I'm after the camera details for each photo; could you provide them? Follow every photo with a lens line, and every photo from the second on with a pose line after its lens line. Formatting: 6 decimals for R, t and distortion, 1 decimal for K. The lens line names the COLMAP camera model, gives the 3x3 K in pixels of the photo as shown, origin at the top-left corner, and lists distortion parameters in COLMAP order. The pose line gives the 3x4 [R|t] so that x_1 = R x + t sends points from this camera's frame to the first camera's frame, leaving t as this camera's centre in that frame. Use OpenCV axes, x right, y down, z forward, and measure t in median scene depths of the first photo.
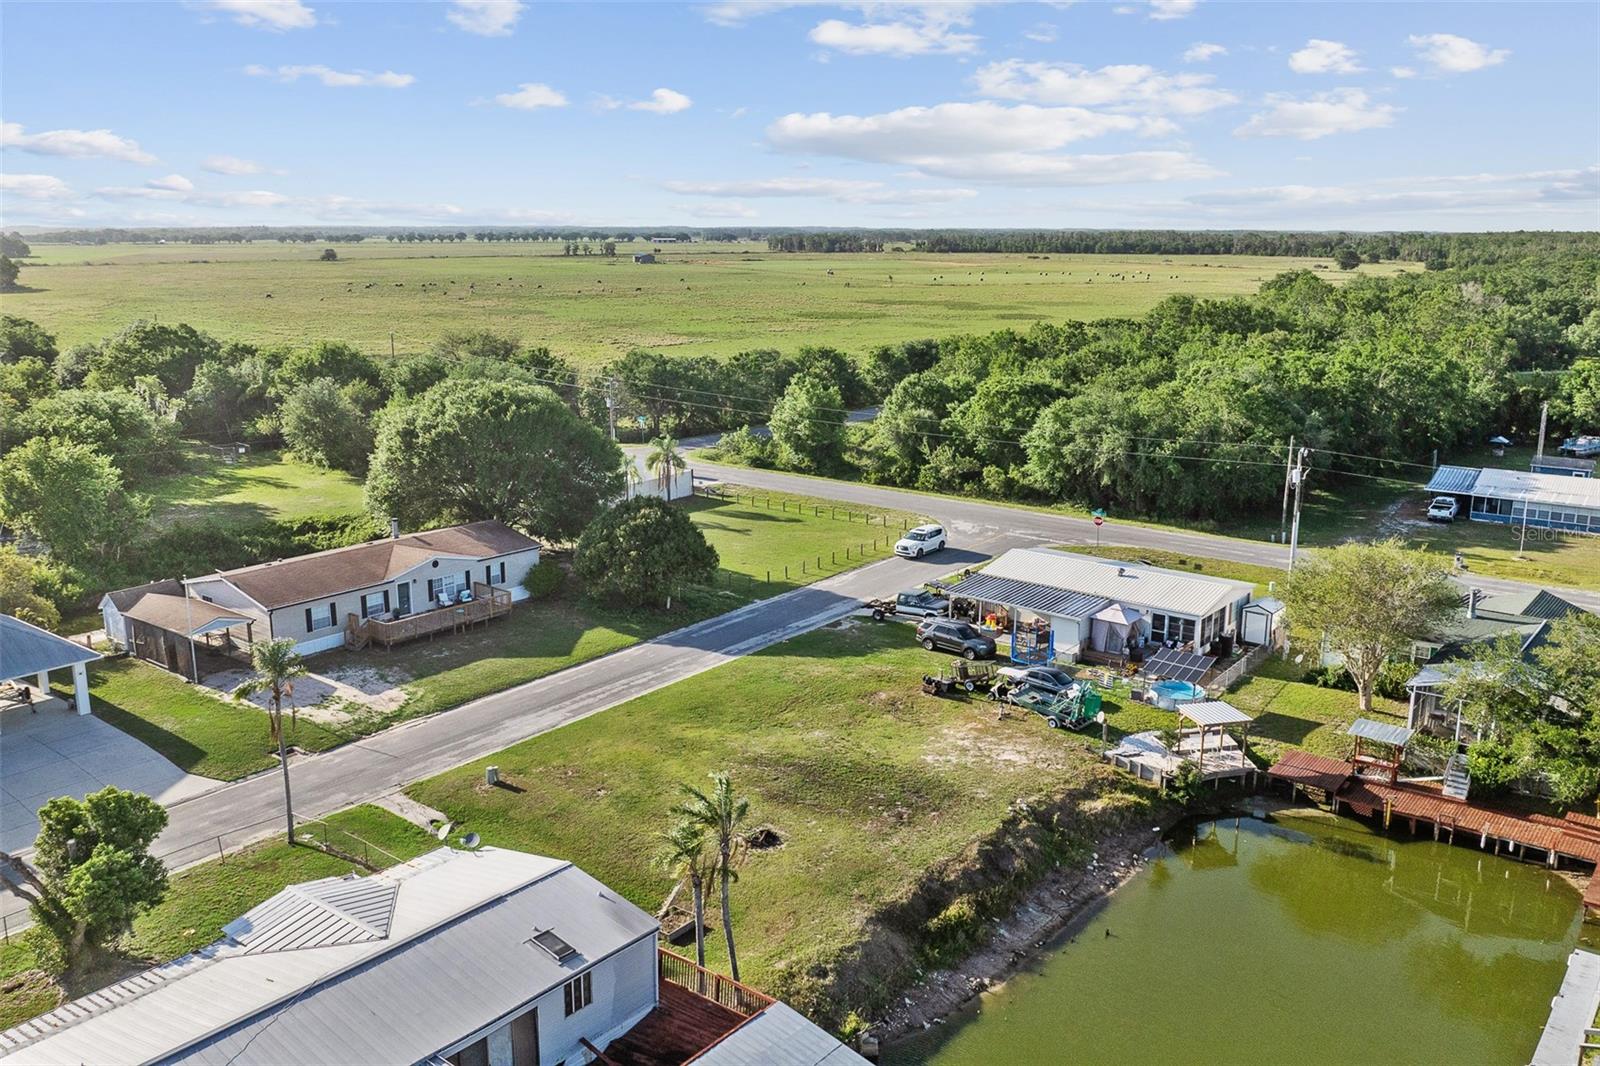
lens RADIAL K [[1333.5, 0, 800.0], [0, 1333.5, 533.0], [0, 0, 1]] dist [-0.003867, -0.041030]
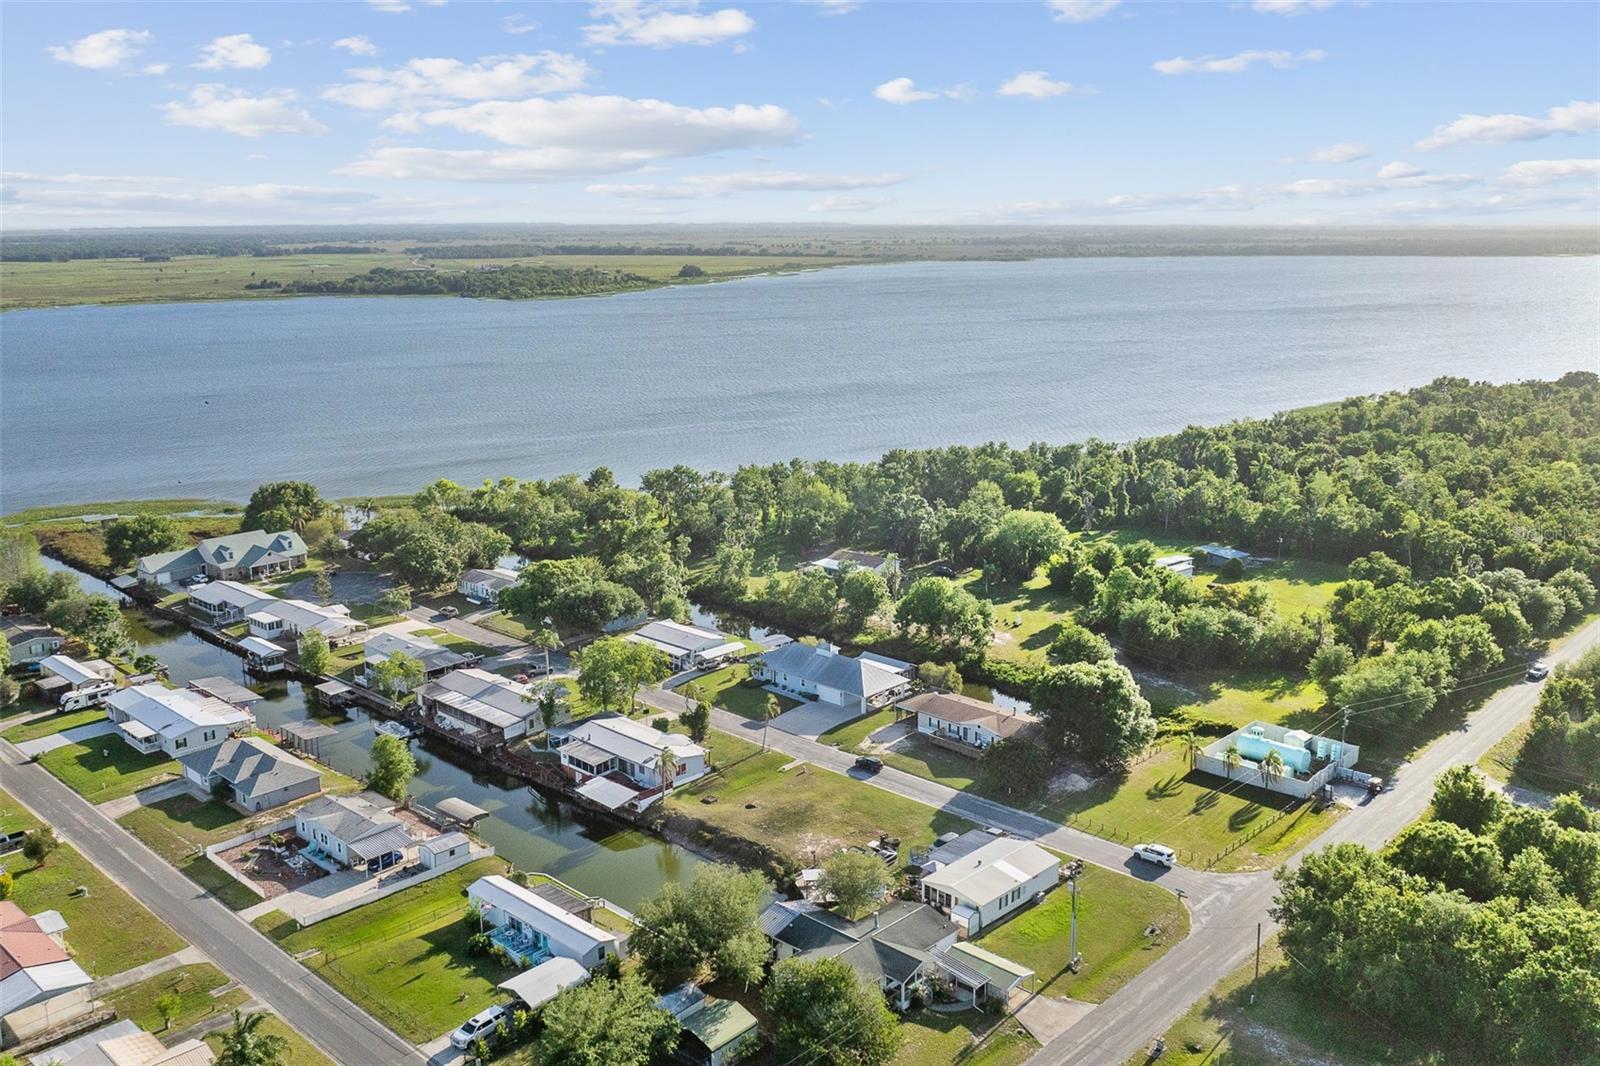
lens RADIAL K [[1384.1, 0, 800.0], [0, 1384.1, 533.0], [0, 0, 1]] dist [0.002898, -0.069143]
pose [[-0.096922, 0.222118, -0.970191, 2.429886], [-0.216922, 0.946632, 0.238395, -0.967339], [0.971365, 0.233562, -0.043568, 0.886776]]
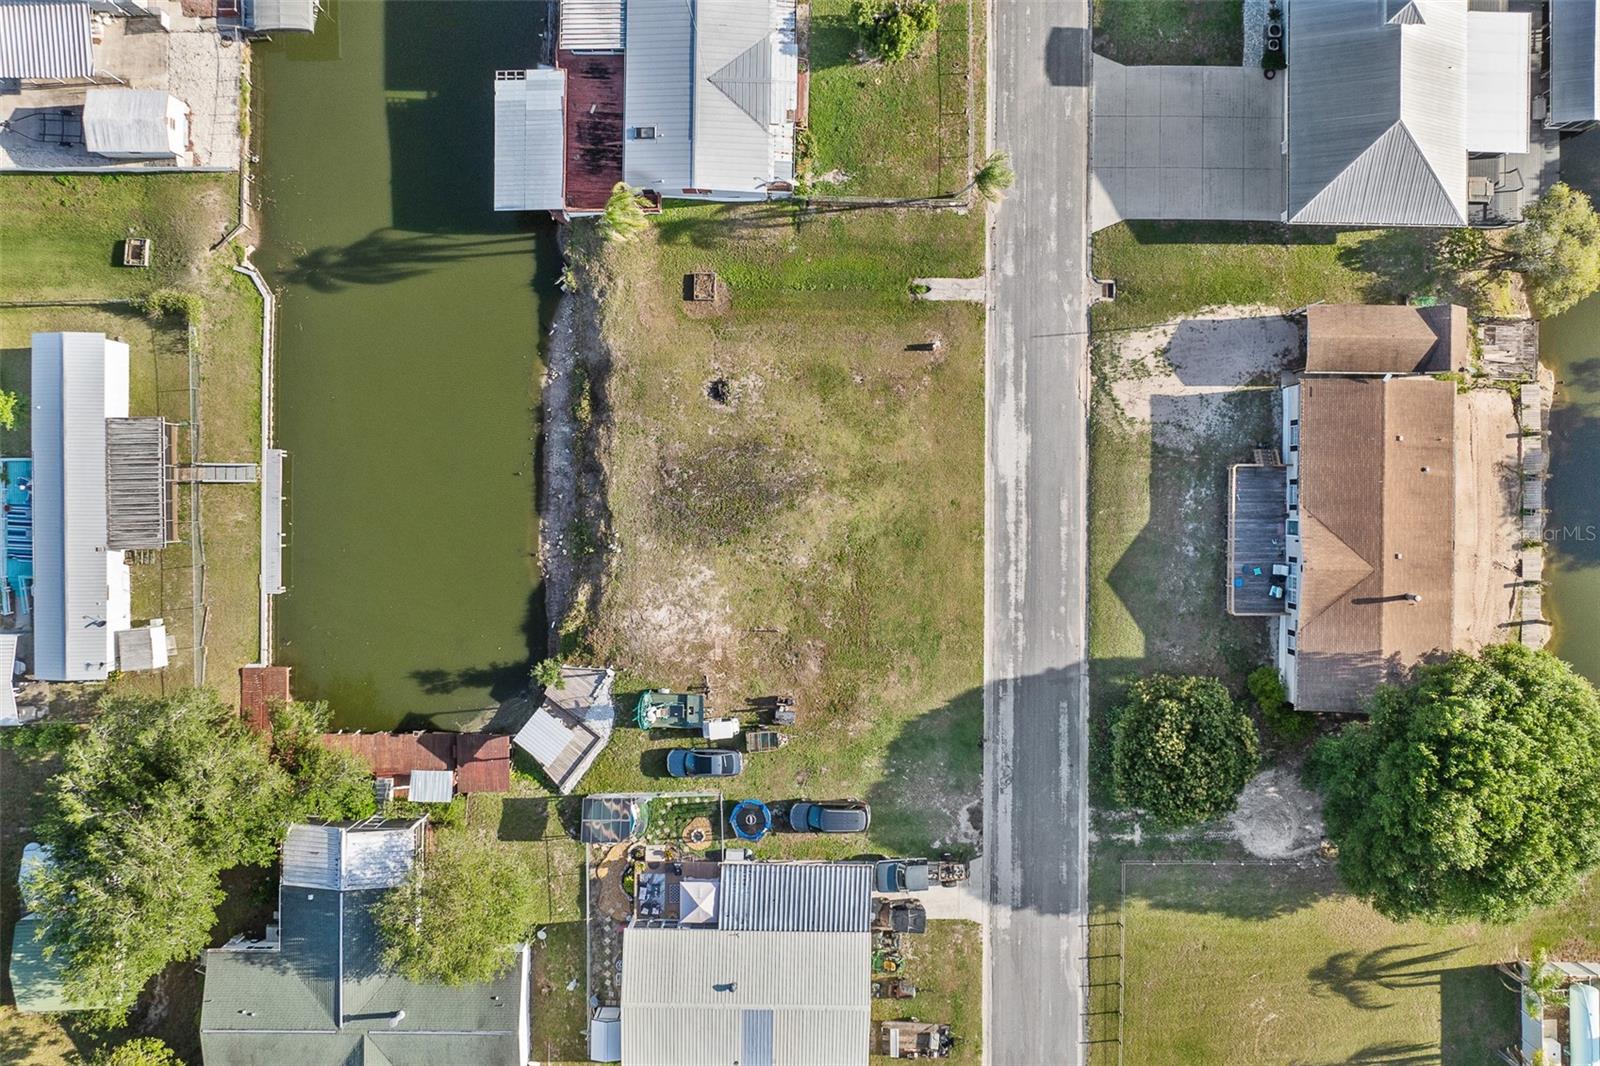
lens RADIAL K [[1342.4, 0, 804.5], [0, 1342.4, 496.3], [0, 0, 1]] dist [-0.005099, -0.066363]
pose [[-0.791328, 0.611166, -0.016629, -0.003566], [-0.158594, -0.178926, 0.970996, -1.041096], [0.590464, 0.771014, 0.238516, 0.627121]]
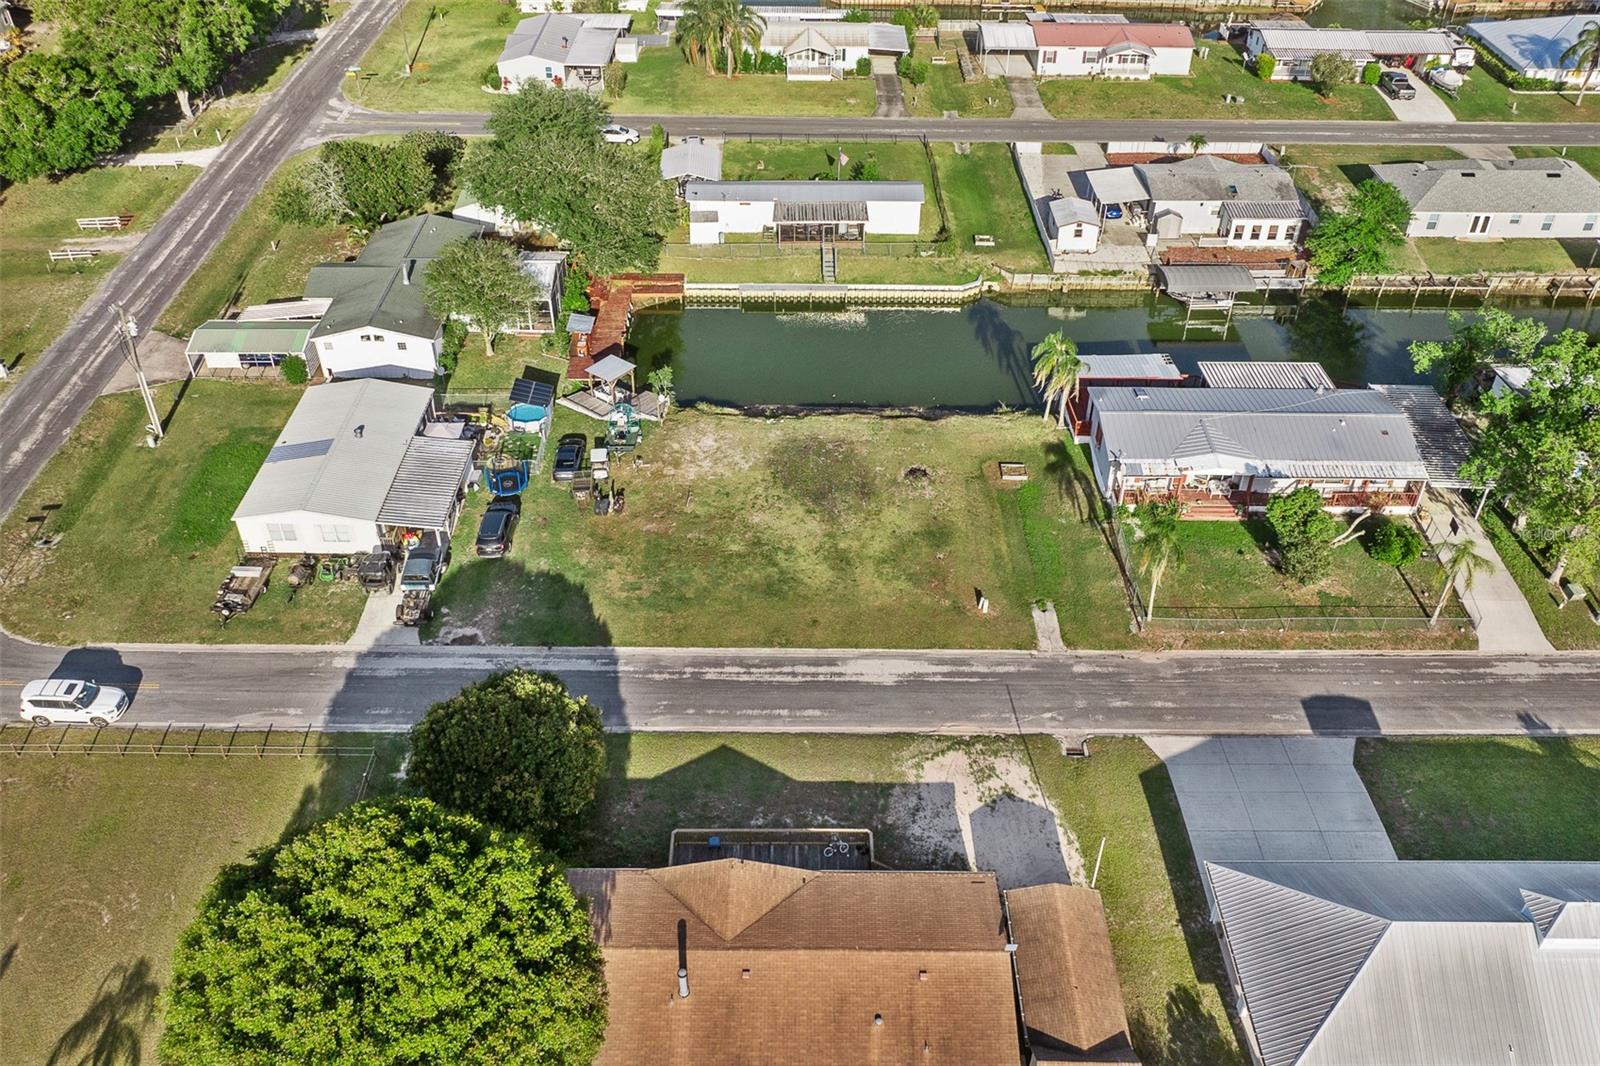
lens RADIAL K [[1333.5, 0, 800.0], [0, 1333.5, 533.0], [0, 0, 1]] dist [-0.003867, -0.041030]
pose [[-0.615234, -0.488671, 0.618617, -0.782646], [0.169309, 0.684489, 0.709090, -0.715714], [-0.769949, 0.540994, -0.338385, 1.358871]]
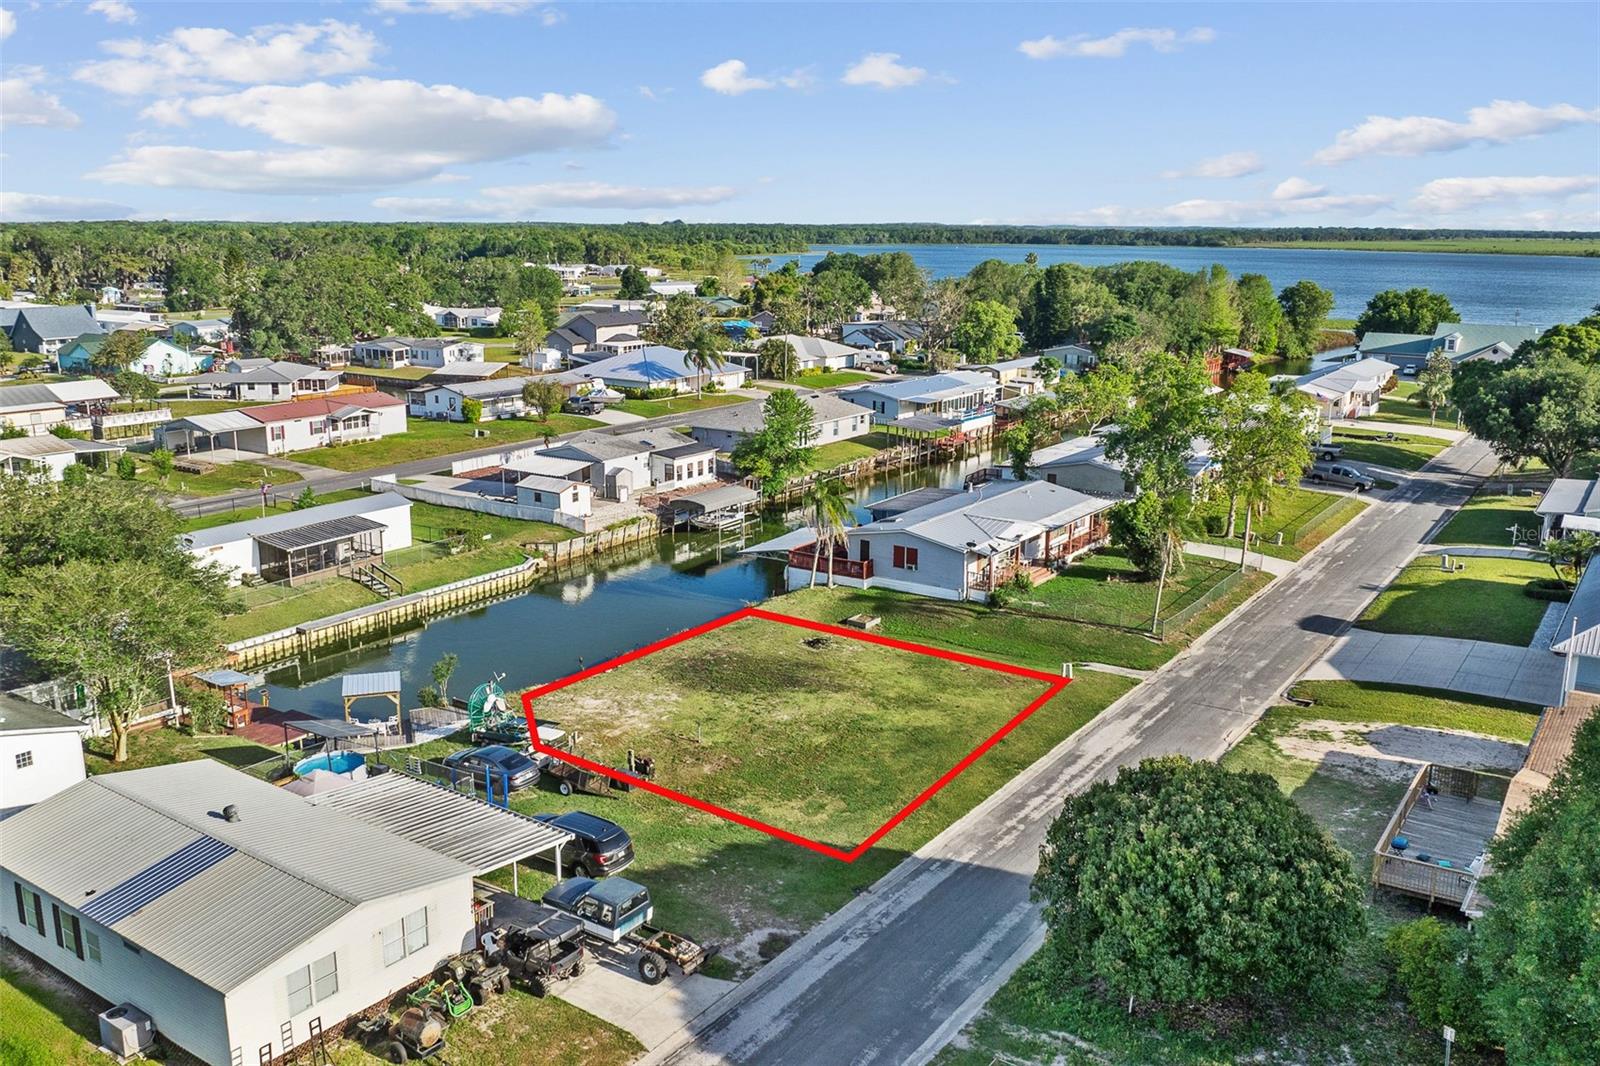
lens RADIAL K [[1333.5, 0, 800.0], [0, 1333.5, 533.0], [0, 0, 1]] dist [-0.003867, -0.041030]
pose [[-0.998008, 0.006522, -0.062756, 0.058586], [-0.021635, 0.898963, 0.437490, -0.368016], [0.059269, 0.437976, -0.897031, 1.729482]]
